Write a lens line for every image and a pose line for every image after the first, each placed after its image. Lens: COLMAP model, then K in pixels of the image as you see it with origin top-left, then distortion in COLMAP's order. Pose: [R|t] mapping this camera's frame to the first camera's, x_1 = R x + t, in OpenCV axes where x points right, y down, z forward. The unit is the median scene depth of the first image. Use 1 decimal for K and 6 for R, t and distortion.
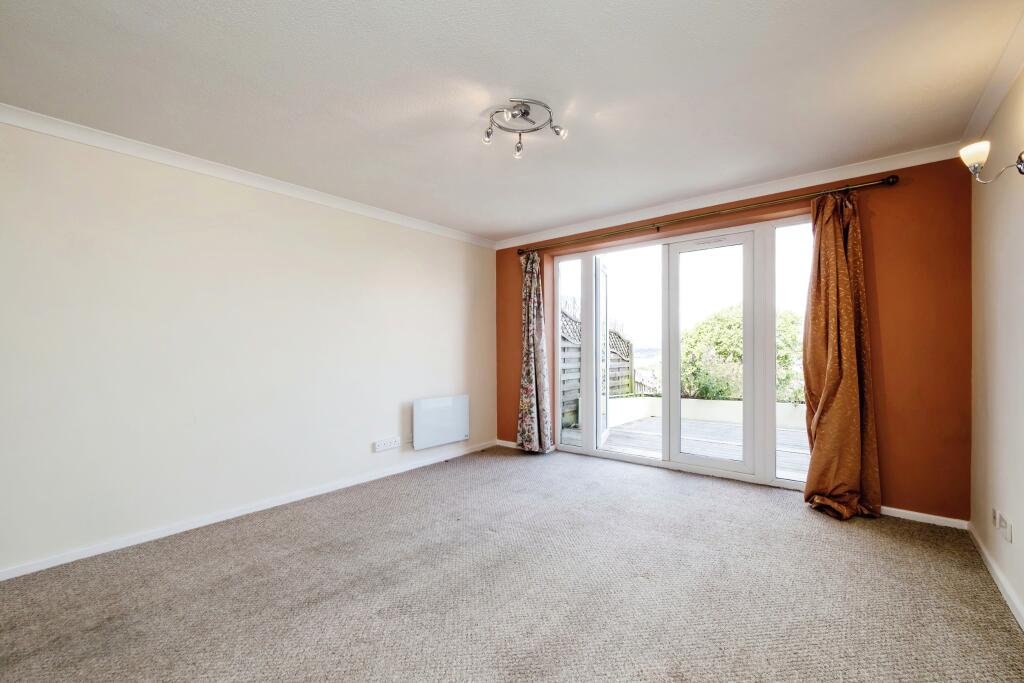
lens RADIAL K [[432.3, 0, 505.4], [0, 432.3, 353.1], [0, 0, 1]] dist [0.002489, -0.004371]
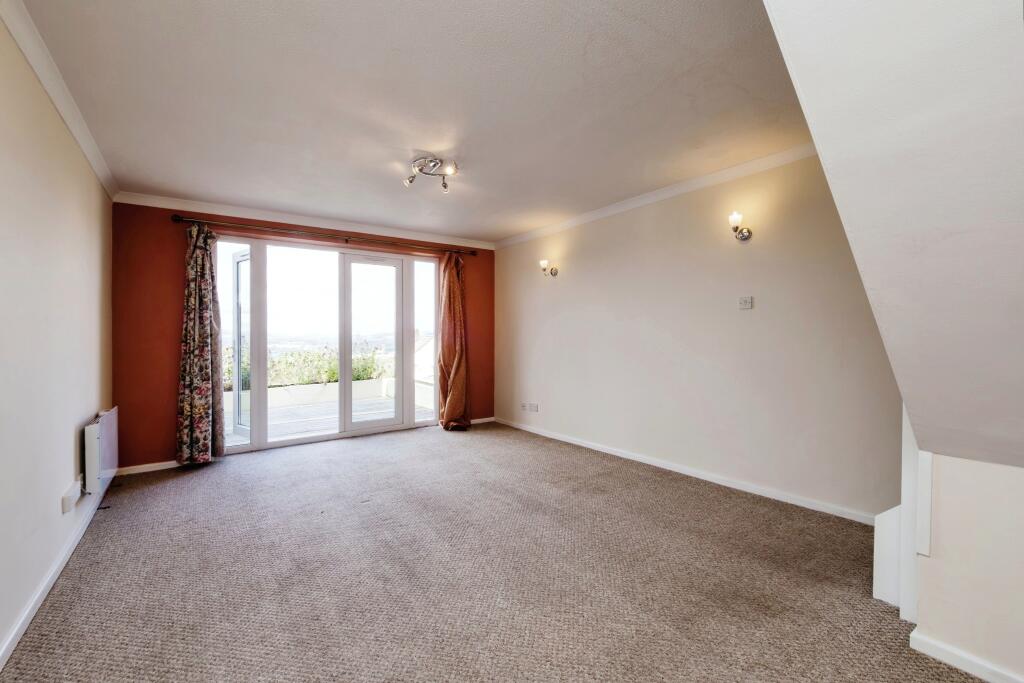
lens RADIAL K [[438.3, 0, 512.0], [0, 438.3, 341.5], [0, 0, 1]] dist [-0.000903, -0.000384]
pose [[0.240894, -0.005361, 0.970537, -0.804127], [0.018805, 0.999823, 0.000855, 0.004705], [-0.970369, 0.018045, 0.240952, 0.279888]]
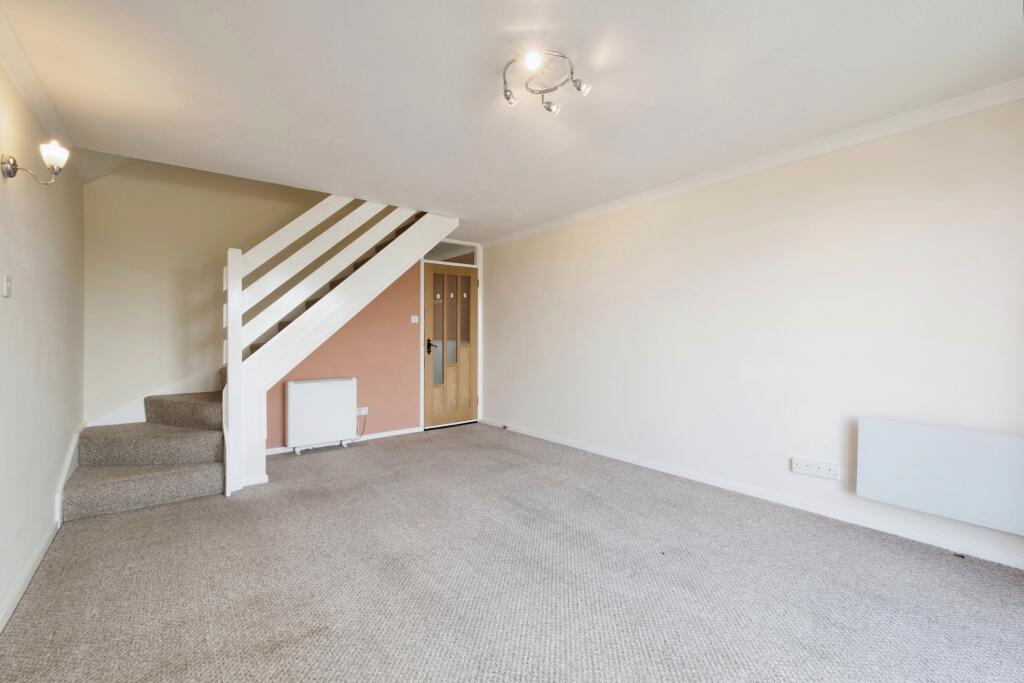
lens RADIAL K [[436.2, 0, 508.5], [0, 436.2, 336.9], [0, 0, 1]] dist [-0.000829, 0.000008]
pose [[-0.211900, 0.009862, -0.977242, 0.599847], [-0.007421, 0.999904, 0.011699, -0.012489], [0.977263, 0.009732, -0.211806, 0.739704]]
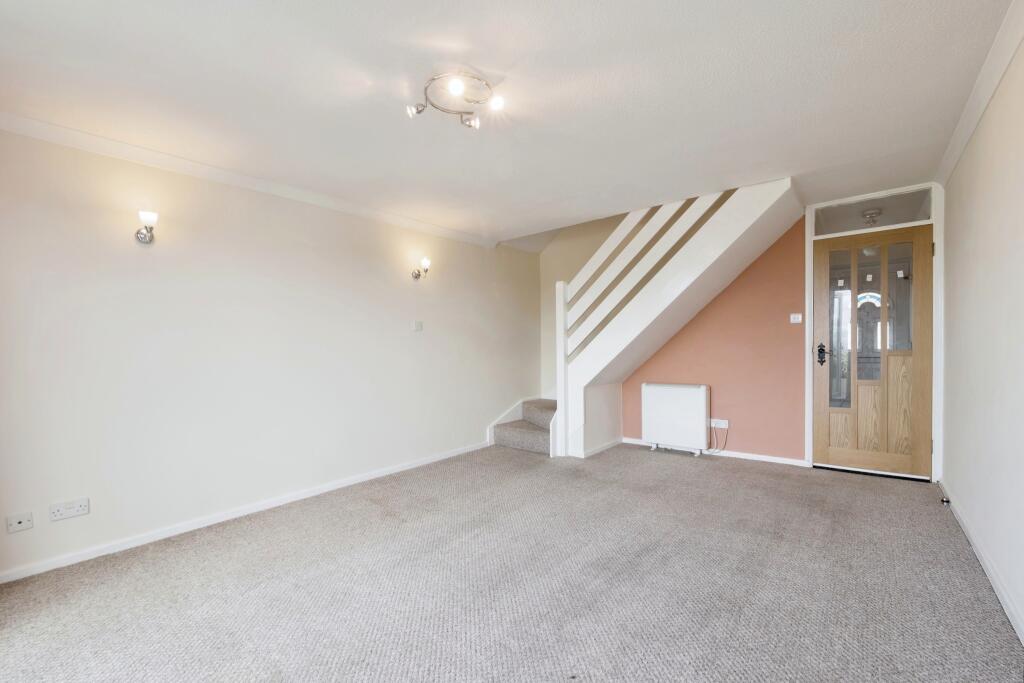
lens RADIAL K [[432.3, 0, 505.4], [0, 432.3, 353.1], [0, 0, 1]] dist [0.002489, -0.004371]
pose [[-0.999620, 0.027548, 0.000700, -0.032552], [0.027556, 0.999199, 0.029031, -0.016535], [0.000100, 0.029039, -0.999578, 1.251752]]
